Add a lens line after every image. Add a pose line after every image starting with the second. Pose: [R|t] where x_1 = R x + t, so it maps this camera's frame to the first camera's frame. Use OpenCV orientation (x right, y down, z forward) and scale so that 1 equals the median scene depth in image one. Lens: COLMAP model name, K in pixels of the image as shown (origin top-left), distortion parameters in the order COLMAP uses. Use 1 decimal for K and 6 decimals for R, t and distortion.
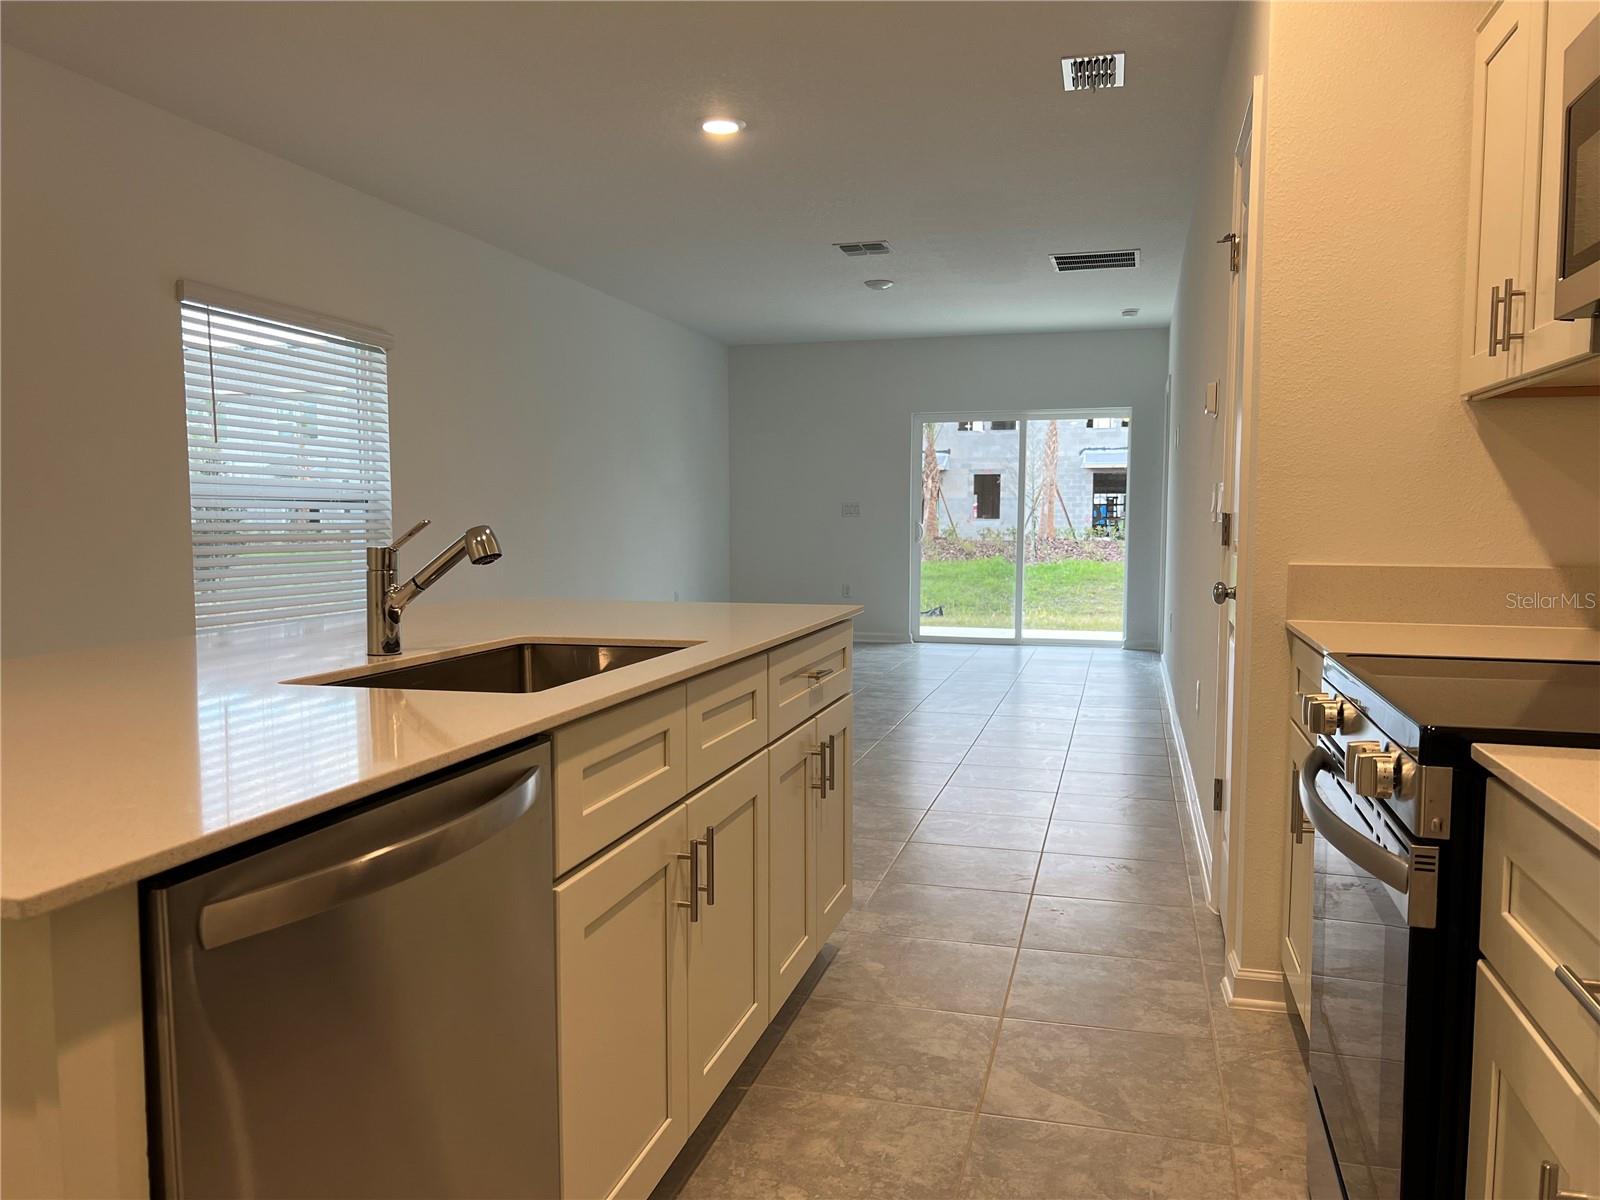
lens RADIAL K [[1204.6, 0, 791.9], [0, 1204.6, 610.9], [0, 0, 1]] dist [0.052568, -0.064769]
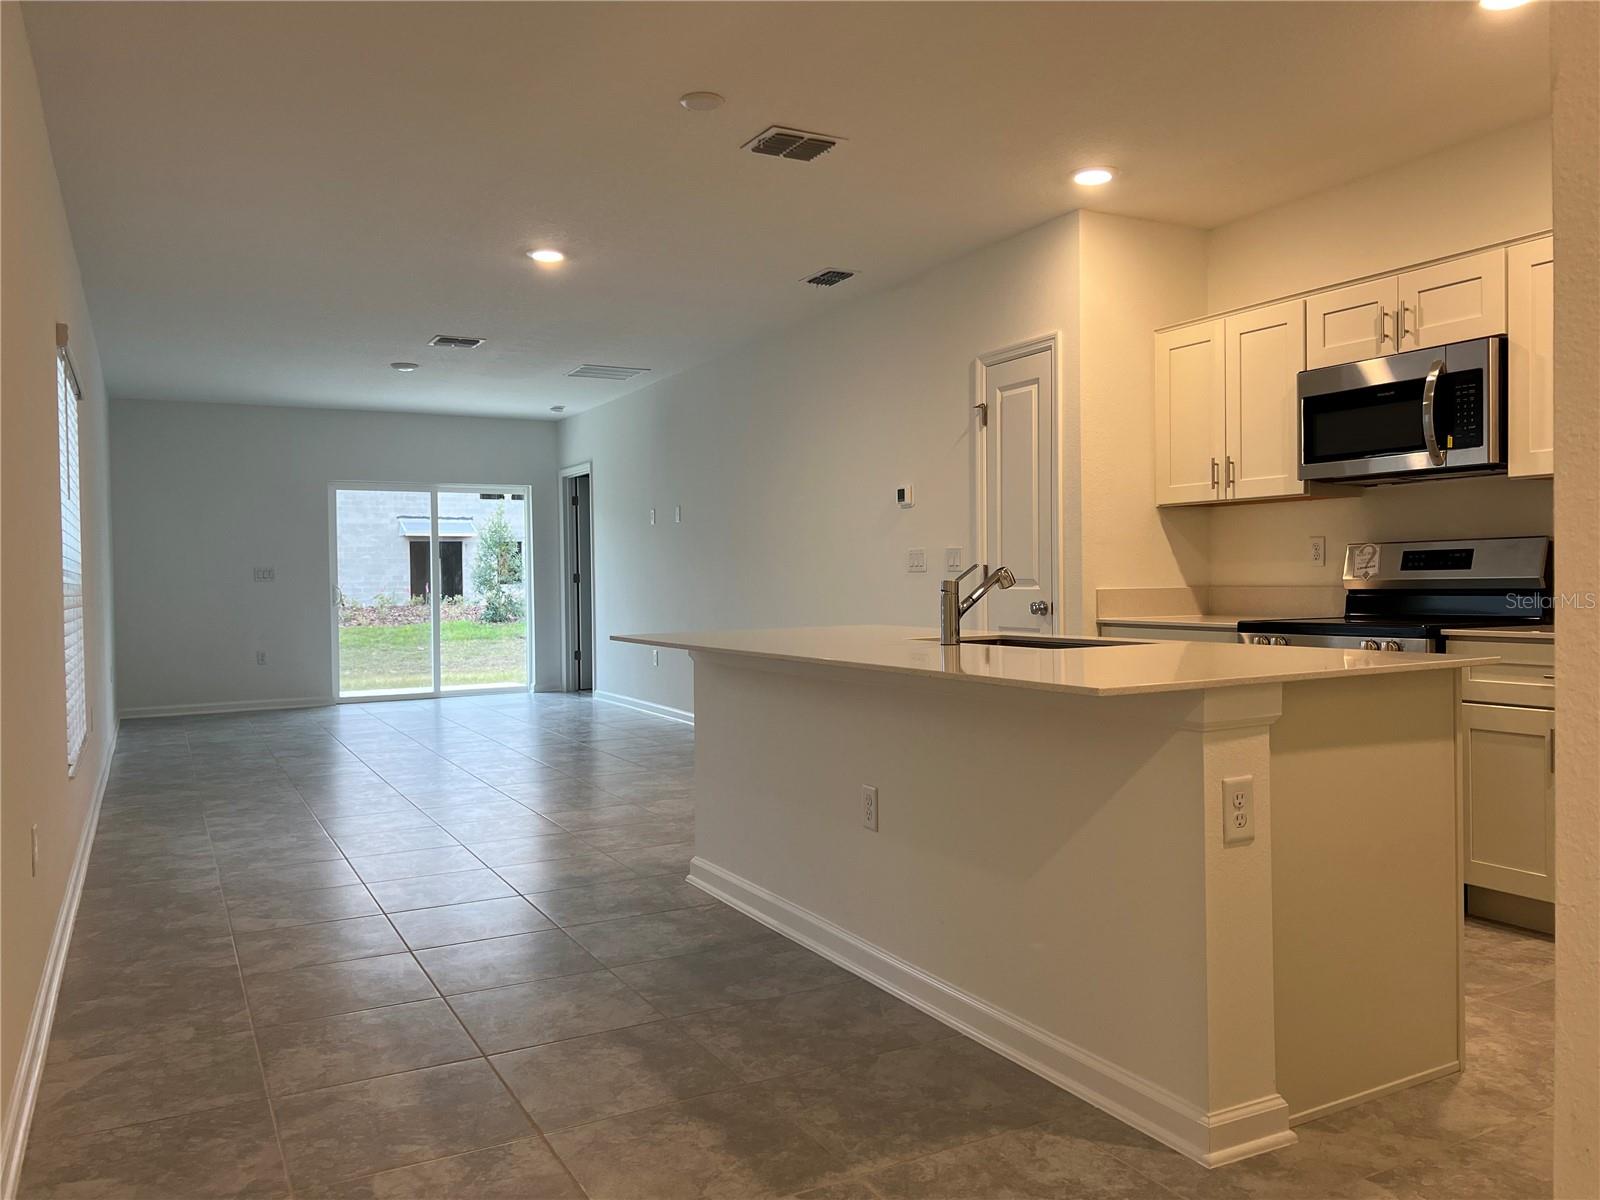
lens RADIAL K [[1204.6, 0, 797.3], [0, 1204.6, 592.8], [0, 0, 1]] dist [0.052568, -0.064769]
pose [[0.726855, -0.020658, 0.686480, -1.365775], [0.070364, 0.996528, -0.044515, 0.020918], [-0.683177, 0.080659, 0.725785, -0.057753]]
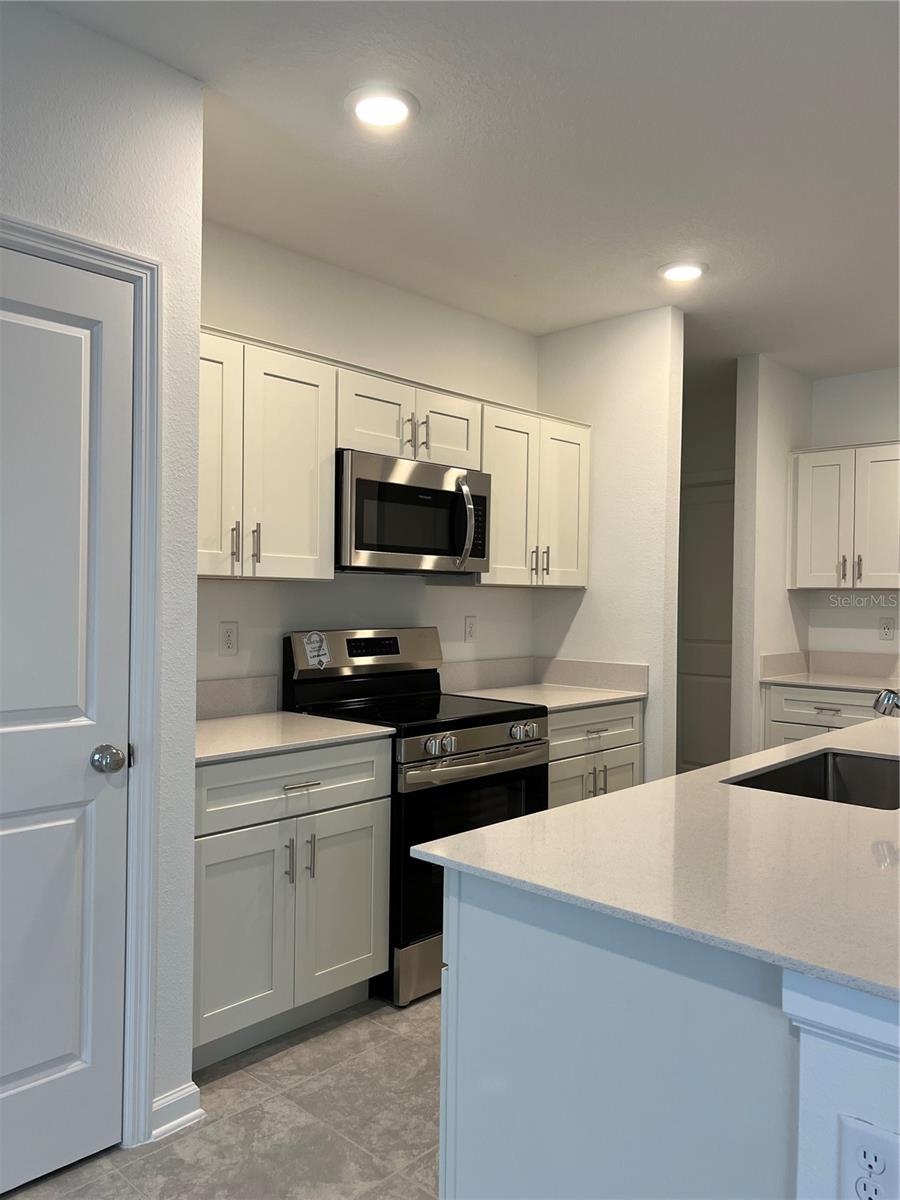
lens RADIAL K [[903.5, 0, 444.3], [0, 903.5, 599.0], [0, 0, 1]] dist [0.052568, -0.064769]
pose [[-0.884986, -0.017807, 0.465276, -0.239174], [0.020724, 0.996772, 0.077566, -0.230219], [-0.465155, 0.078287, -0.881761, 1.829444]]
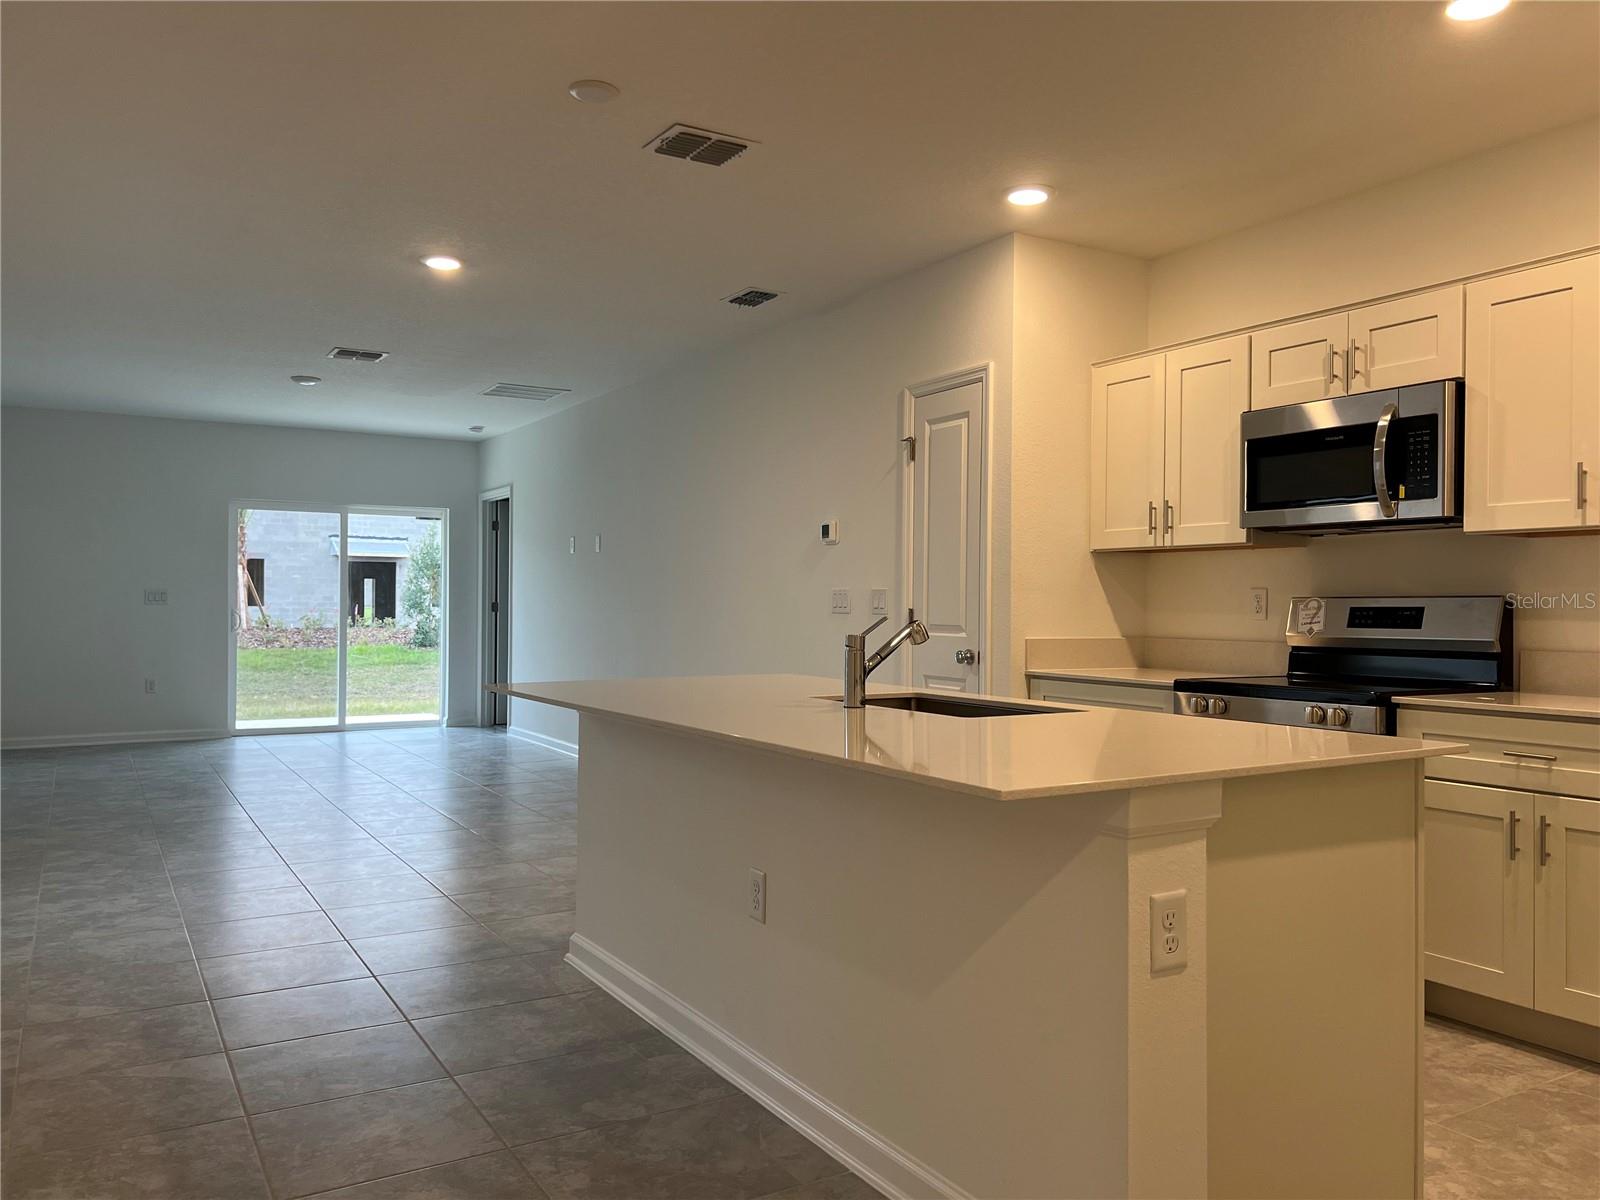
lens RADIAL K [[1204.6, 0, 802.2], [0, 1204.6, 601.1], [0, 0, 1]] dist [0.052568, -0.064769]
pose [[0.693216, 0.004921, 0.720713, -1.206611], [0.052664, 0.996958, -0.057463, -0.009517], [-0.718803, 0.077790, 0.690848, 0.016372]]
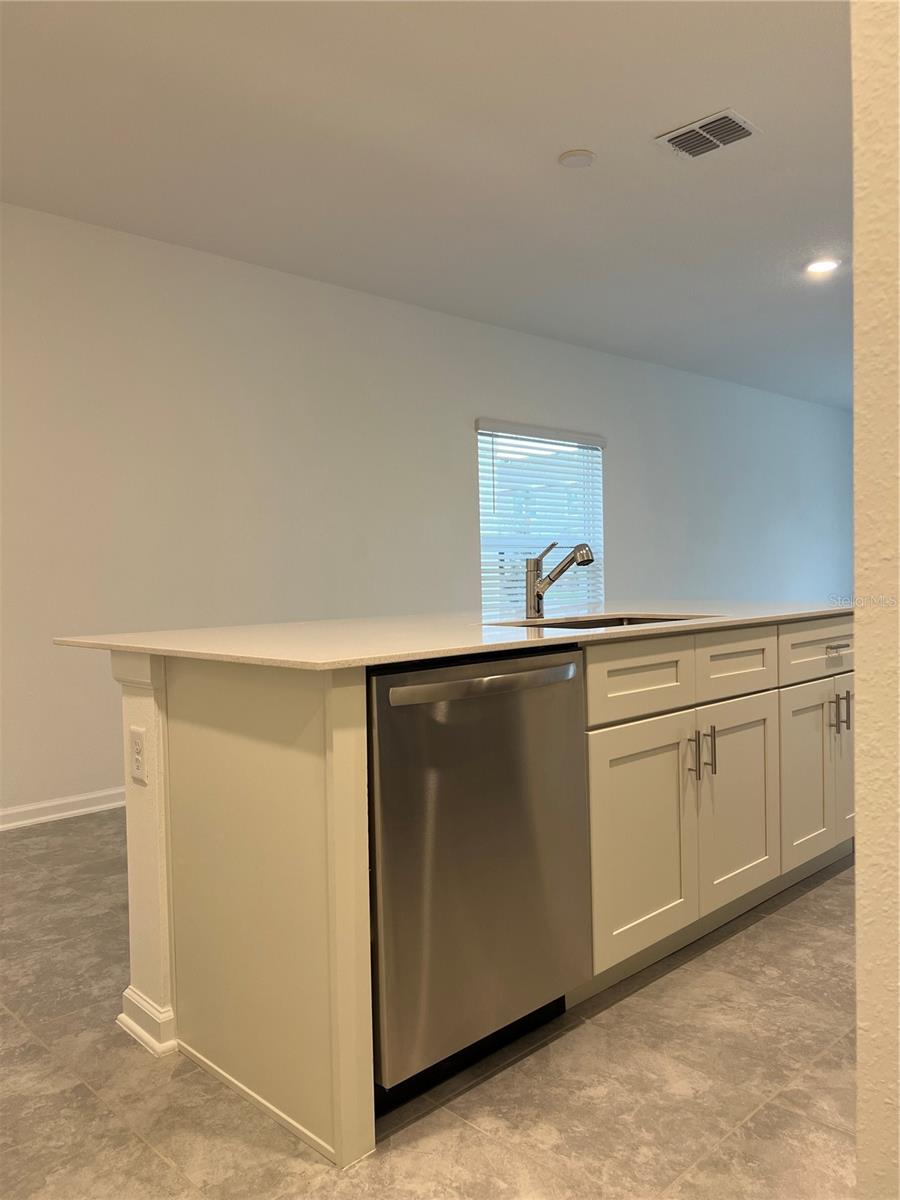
lens RADIAL K [[903.5, 0, 452.6], [0, 903.5, 603.2], [0, 0, 1]] dist [0.052568, -0.064769]
pose [[0.861940, -0.000450, -0.507010, 0.200174], [-0.018260, 0.999323, -0.031931, 0.049357], [0.506681, 0.036781, 0.861349, -0.183588]]
